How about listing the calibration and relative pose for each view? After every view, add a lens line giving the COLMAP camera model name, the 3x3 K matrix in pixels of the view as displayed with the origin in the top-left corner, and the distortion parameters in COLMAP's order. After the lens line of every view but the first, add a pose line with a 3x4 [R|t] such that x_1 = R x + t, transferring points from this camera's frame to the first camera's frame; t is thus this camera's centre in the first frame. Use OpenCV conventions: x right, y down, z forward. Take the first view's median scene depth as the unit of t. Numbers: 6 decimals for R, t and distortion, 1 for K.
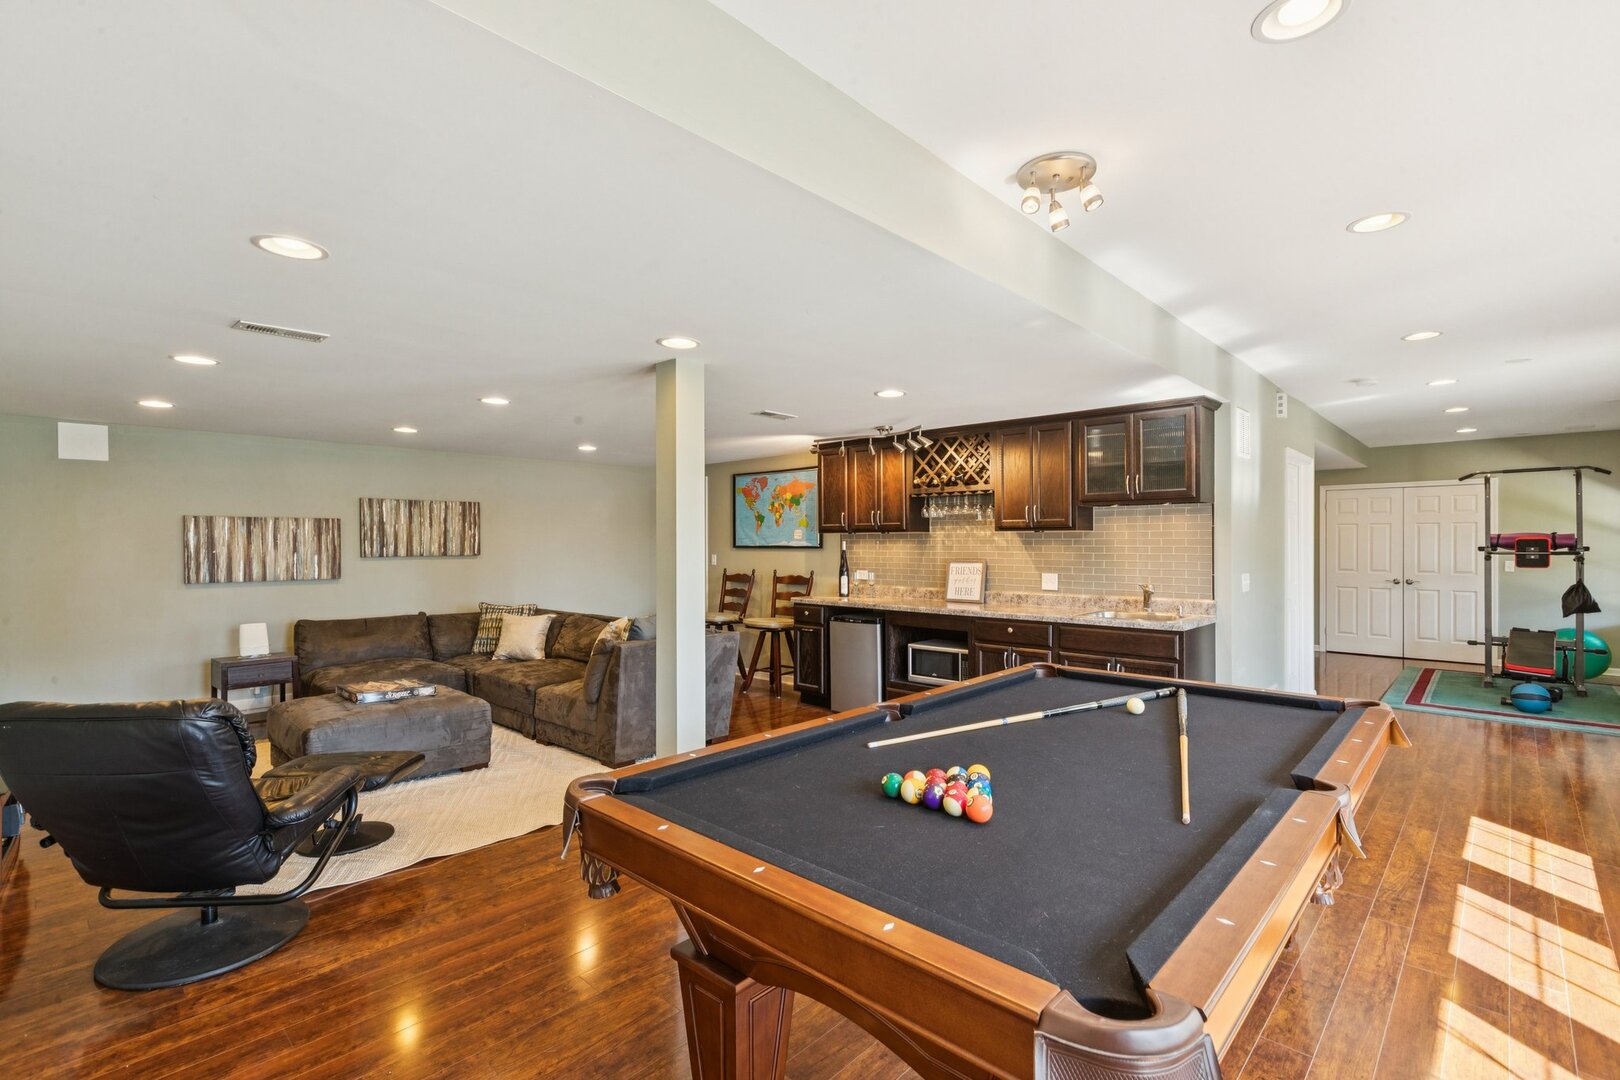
lens RADIAL K [[736.7, 0, 810.0], [0, 736.7, 540.0], [0, 0, 1]] dist [0.001806, 0.000110]
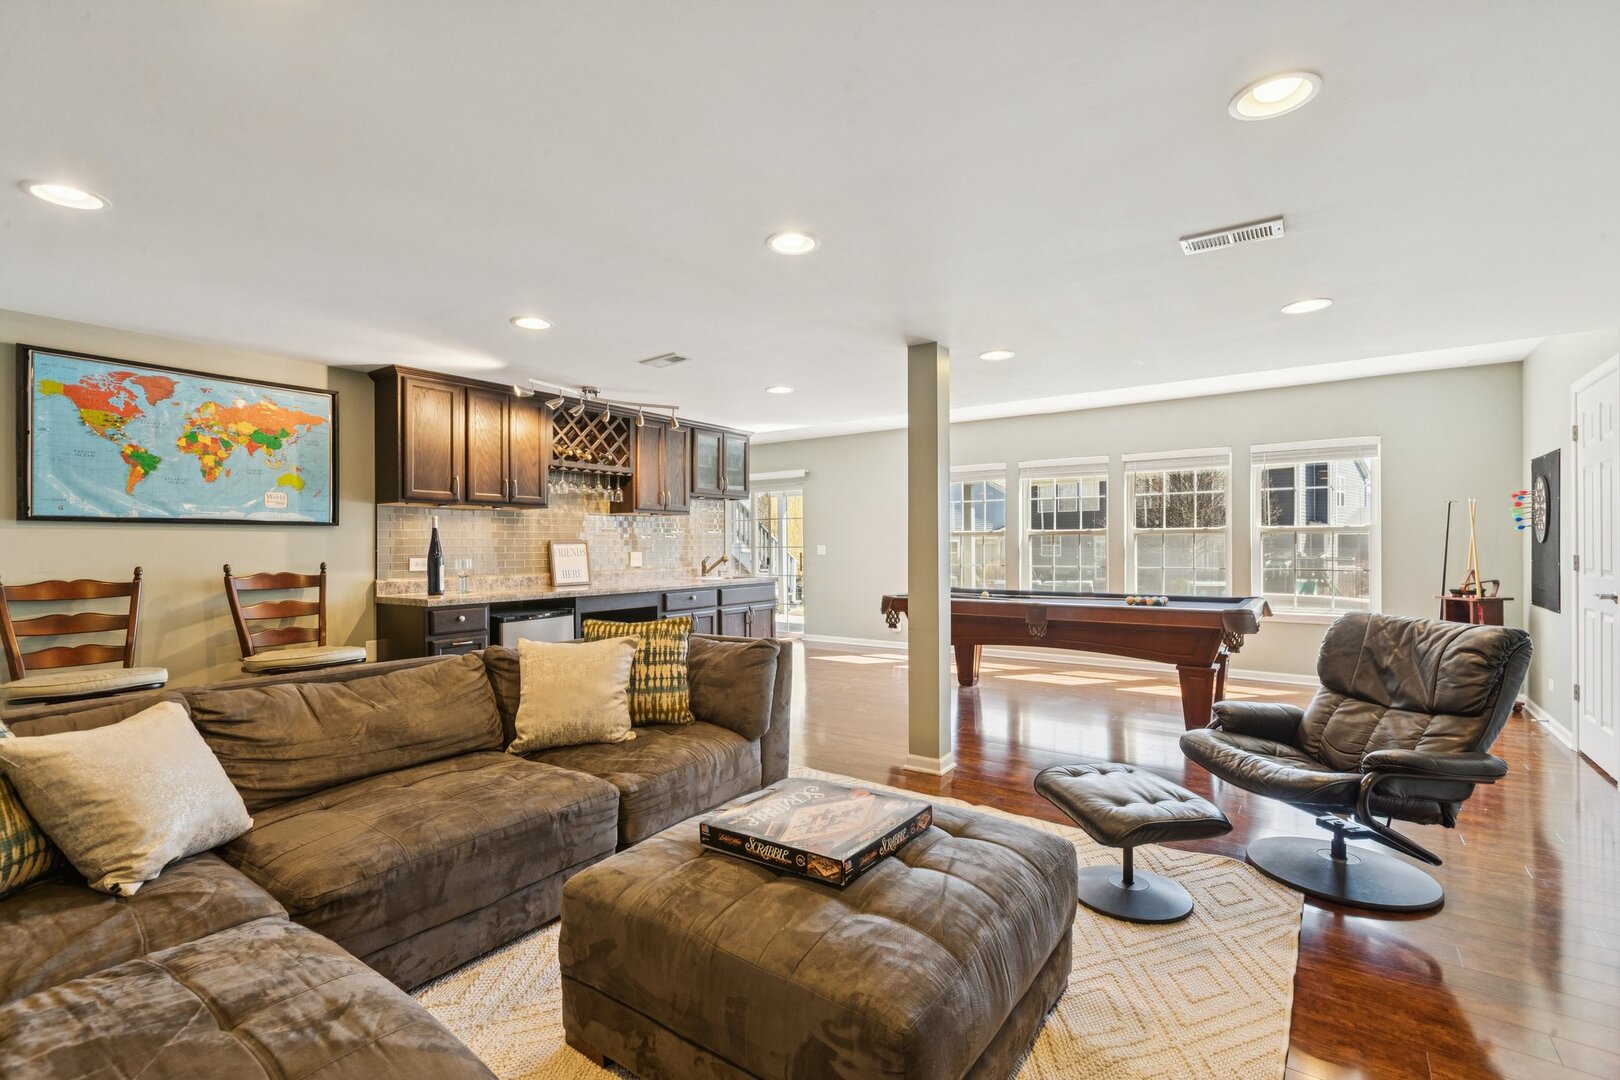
lens RADIAL K [[736.7, 0, 810.0], [0, 736.7, 540.0], [0, 0, 1]] dist [0.001806, 0.000110]
pose [[-0.134416, 0.014326, 0.990821, -0.745600], [0.006579, 0.999886, -0.013565, 0.039271], [-0.990903, 0.004696, -0.134495, 0.795124]]
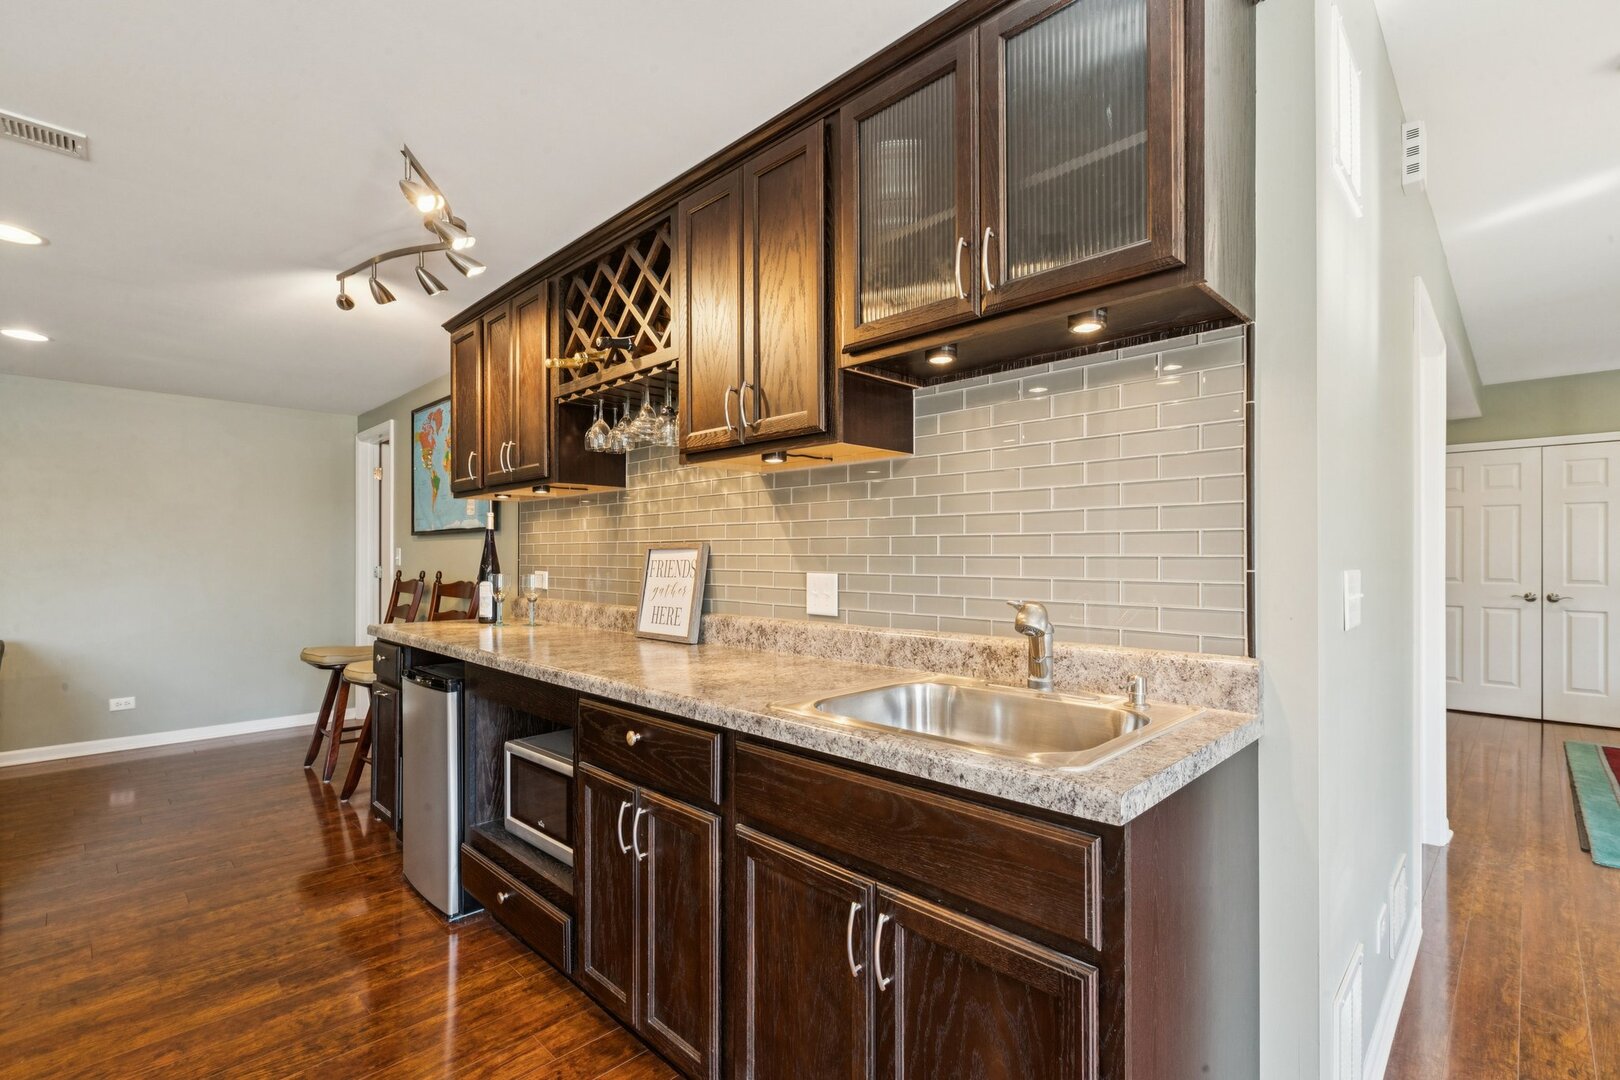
lens RADIAL K [[730.7, 0, 808.4], [0, 730.7, 550.4], [0, 0, 1]] dist [0.000270, 0.000116]
pose [[0.999789, 0.002968, -0.020312, 0.291950], [-0.003074, 0.999982, -0.005192, 0.031929], [0.020296, 0.005253, 0.999780, 0.546380]]
